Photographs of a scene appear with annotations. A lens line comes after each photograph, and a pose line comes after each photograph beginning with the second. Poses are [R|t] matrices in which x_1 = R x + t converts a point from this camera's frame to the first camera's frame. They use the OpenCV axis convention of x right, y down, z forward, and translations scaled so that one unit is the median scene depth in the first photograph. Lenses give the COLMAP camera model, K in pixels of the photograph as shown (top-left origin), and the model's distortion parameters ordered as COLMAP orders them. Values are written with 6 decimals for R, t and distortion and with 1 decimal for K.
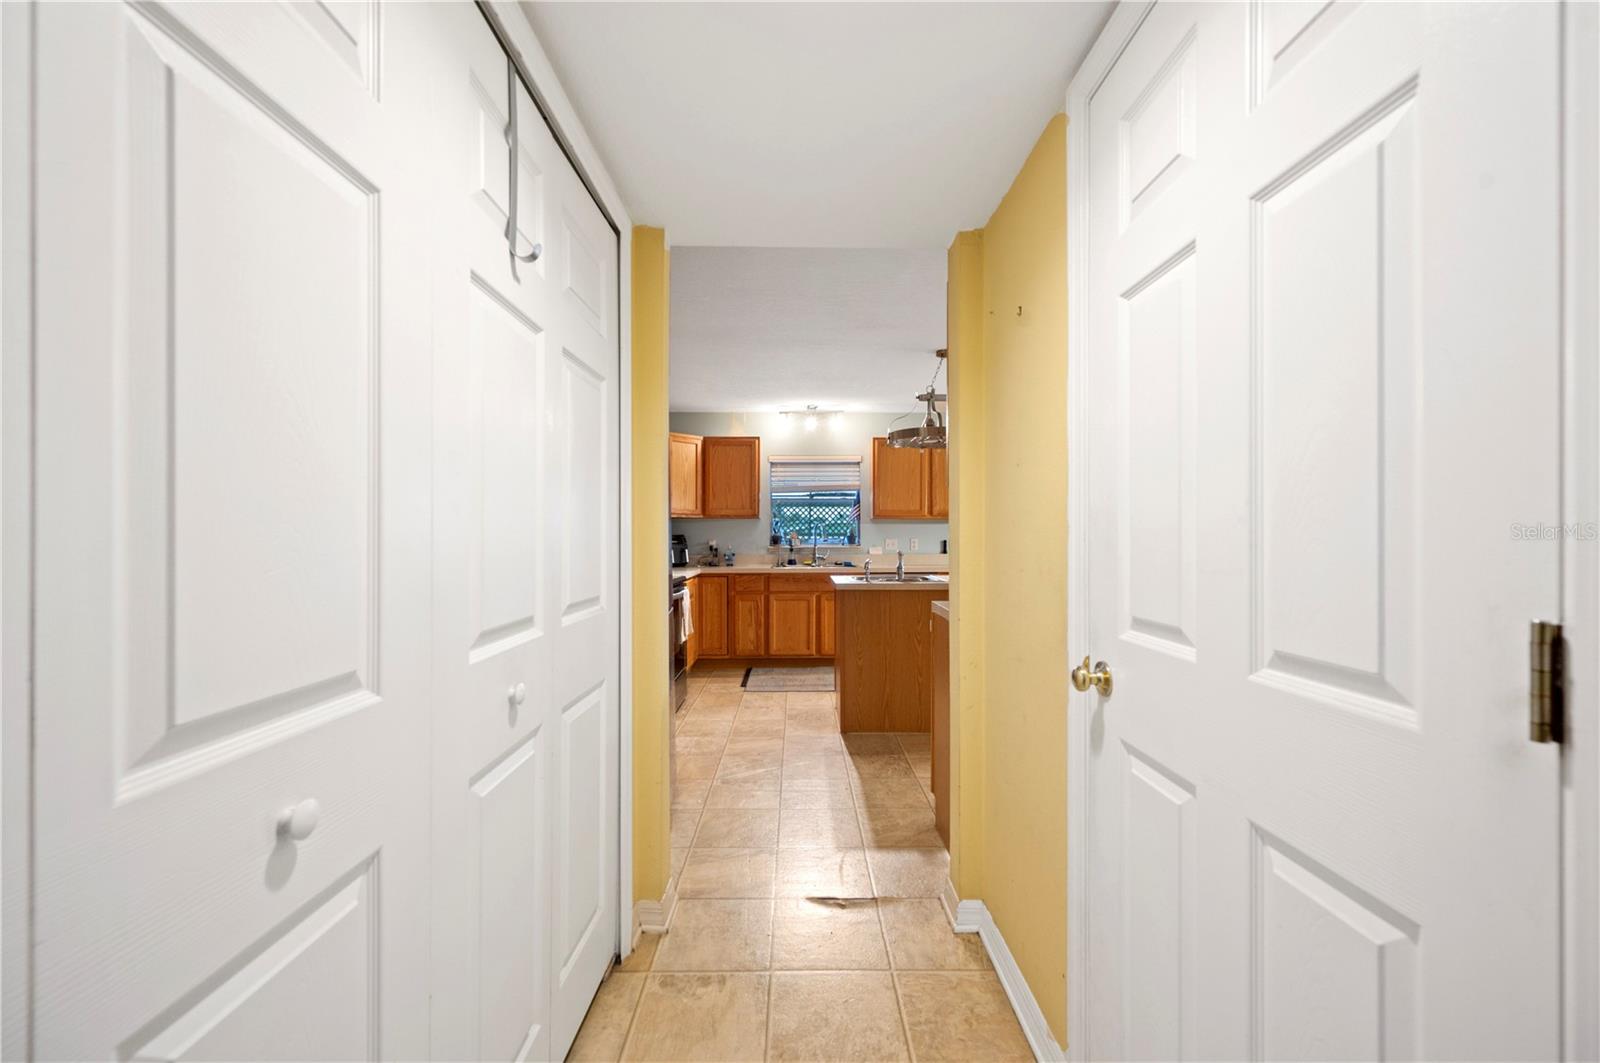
lens RADIAL K [[639.2, 0, 803.9], [0, 639.2, 519.2], [0, 0, 1]] dist [0.000364, -0.000202]
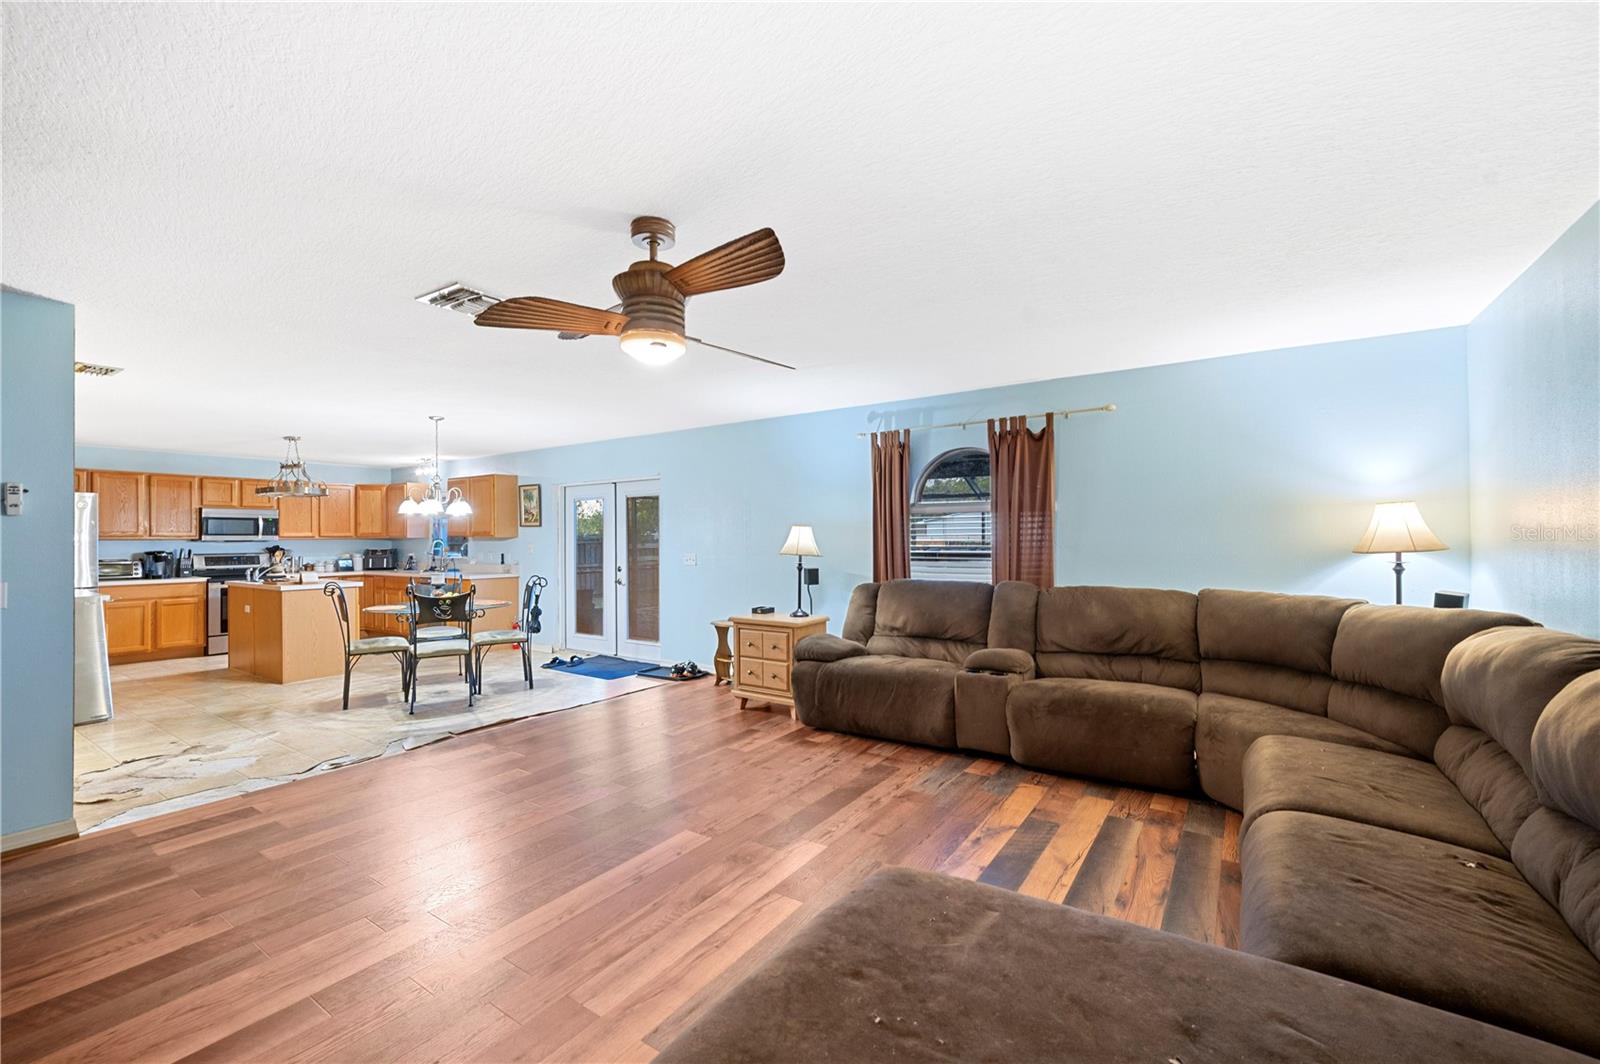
lens RADIAL K [[674.7, 0, 808.8], [0, 674.7, 530.7], [0, 0, 1]] dist [0.000748, -0.000587]
pose [[0.819303, -0.011901, -0.573237, 1.604537], [0.023191, 0.999654, 0.012392, -0.016552], [0.572891, -0.023447, 0.819296, 0.268148]]
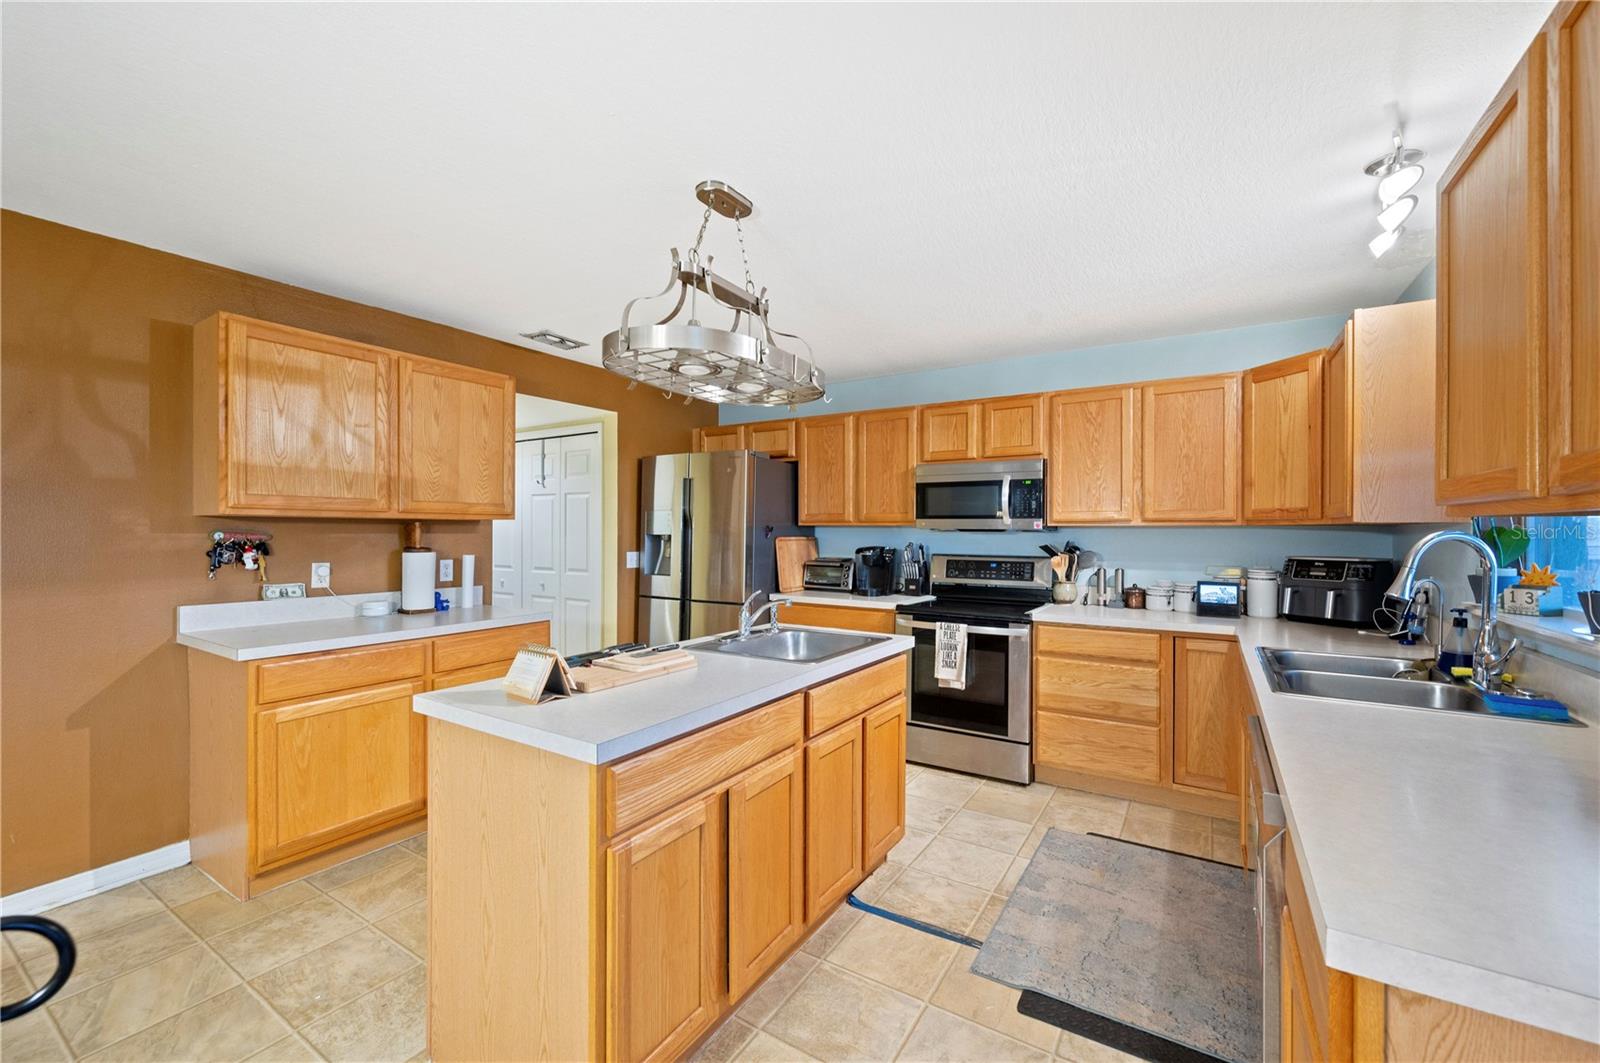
lens RADIAL K [[639.2, 0, 793.2], [0, 639.2, 543.0], [0, 0, 1]] dist [0.000364, -0.000202]
pose [[-0.548676, 0.009817, -0.835977, 0.440720], [0.018029, 0.999837, -0.000092, 0.004536], [0.835841, -0.015122, -0.548764, 0.949701]]
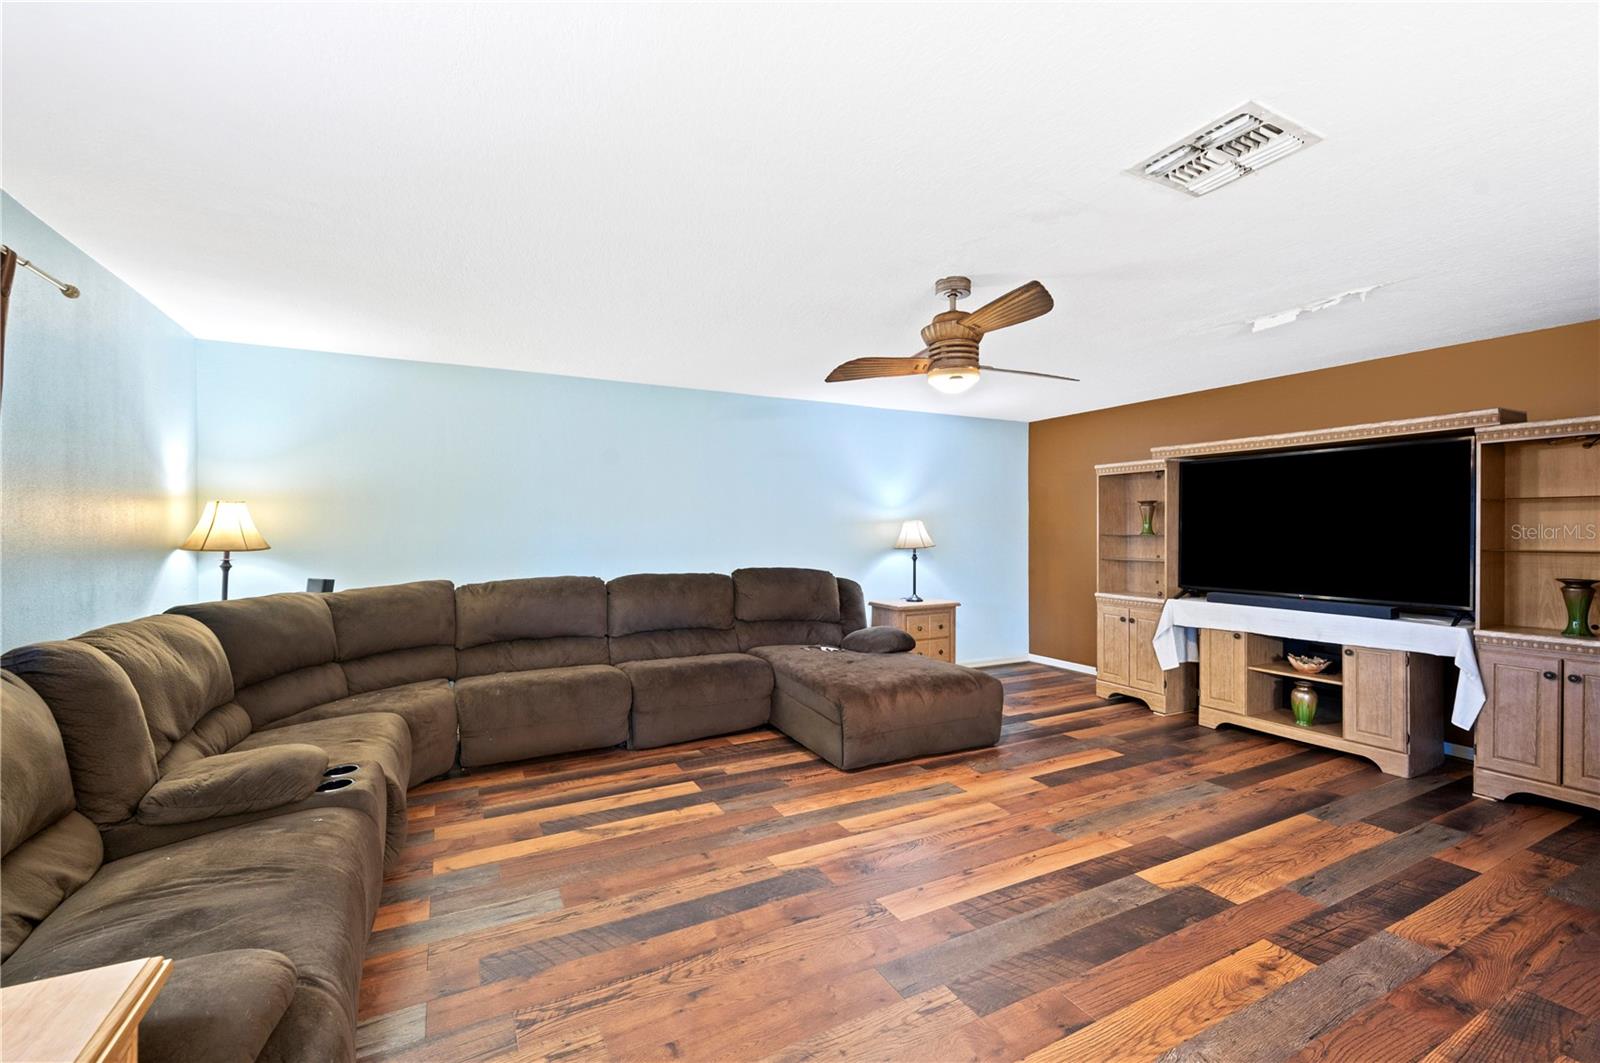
lens RADIAL K [[674.7, 0, 806.1], [0, 674.7, 536.1], [0, 0, 1]] dist [0.000748, -0.000587]
pose [[-0.451561, -0.007326, 0.892210, 0.894781], [-0.022165, 0.999750, -0.003008, -0.000105], [-0.891965, -0.021134, -0.451611, 0.873949]]
